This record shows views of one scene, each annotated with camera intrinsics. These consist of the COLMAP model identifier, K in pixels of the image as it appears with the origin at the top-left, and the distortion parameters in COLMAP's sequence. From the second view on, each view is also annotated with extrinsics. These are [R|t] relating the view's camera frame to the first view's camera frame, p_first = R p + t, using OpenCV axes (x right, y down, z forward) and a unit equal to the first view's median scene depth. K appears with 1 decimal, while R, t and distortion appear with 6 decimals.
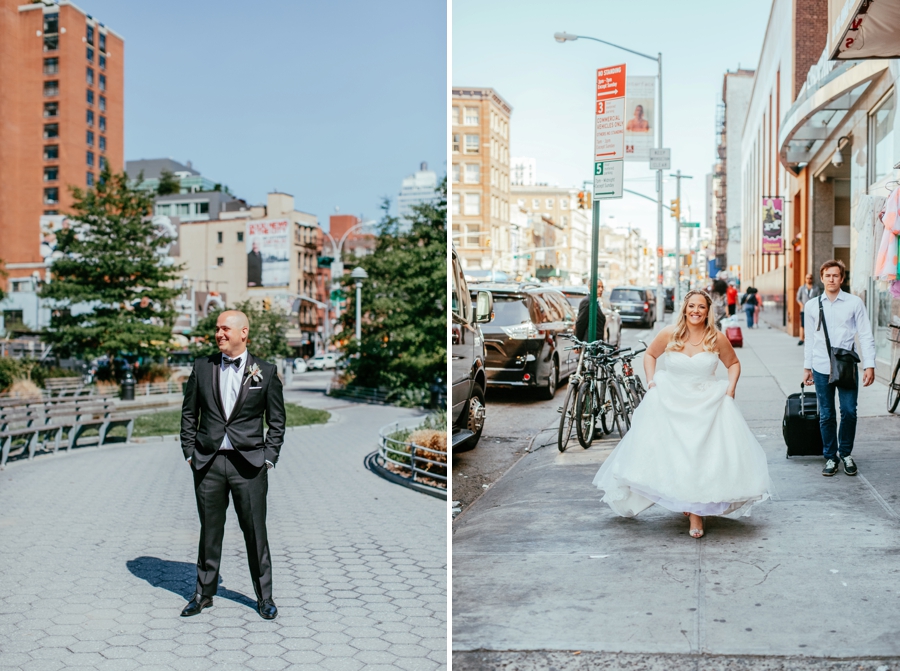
lens RADIAL K [[1259.6, 0, 450.0], [0, 1259.6, 335.5], [0, 0, 1]] dist [0.000646, 0.011607]
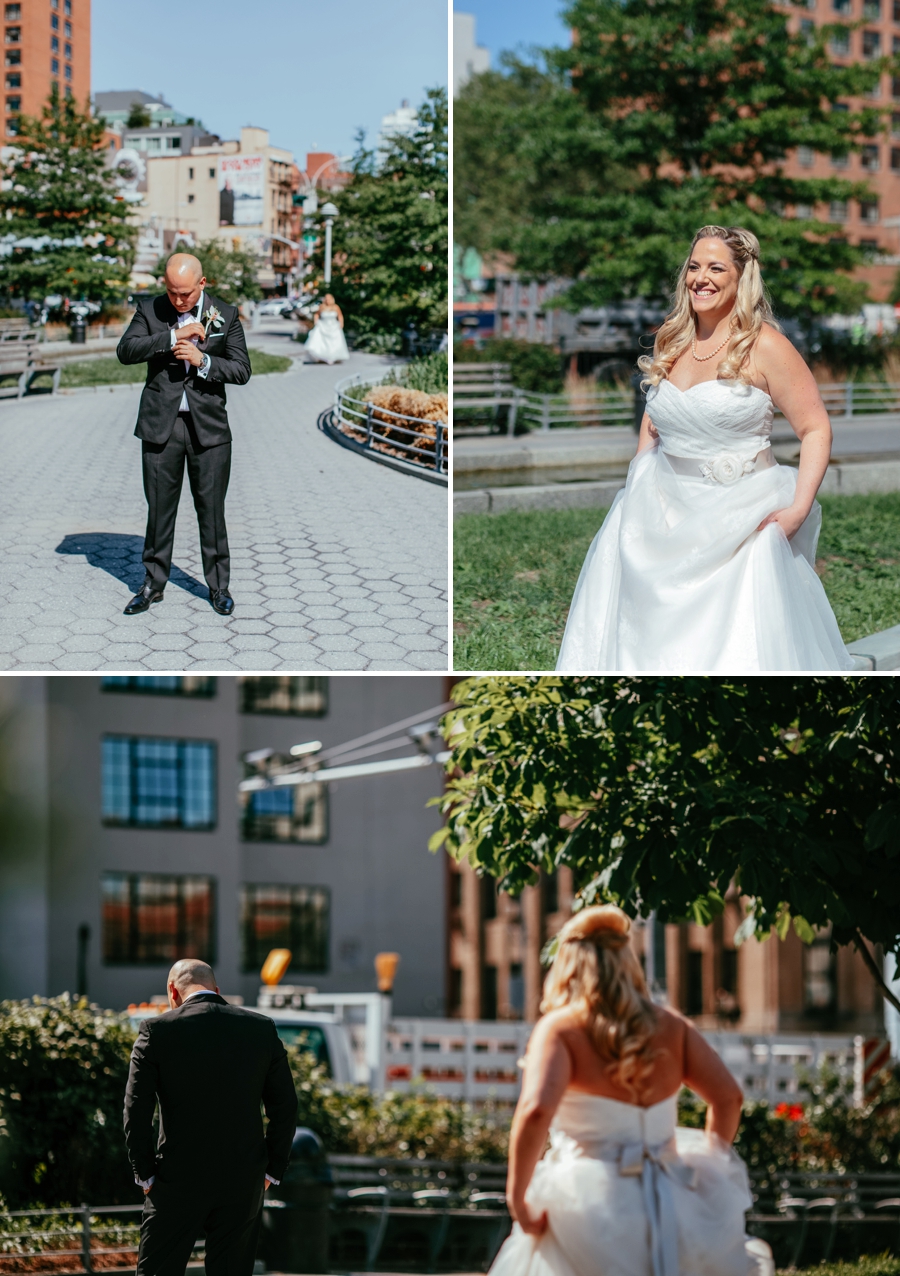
lens RADIAL K [[1889.9, 0, 450.0], [0, 1889.9, 638.0], [0, 0, 1]] dist [-0.268273, 0.781053]
pose [[0.999397, 0.011287, 0.032842, -0.024896], [-0.017446, 0.980890, 0.193778, -0.007538], [-0.030028, -0.194234, 0.980496, -0.425214]]
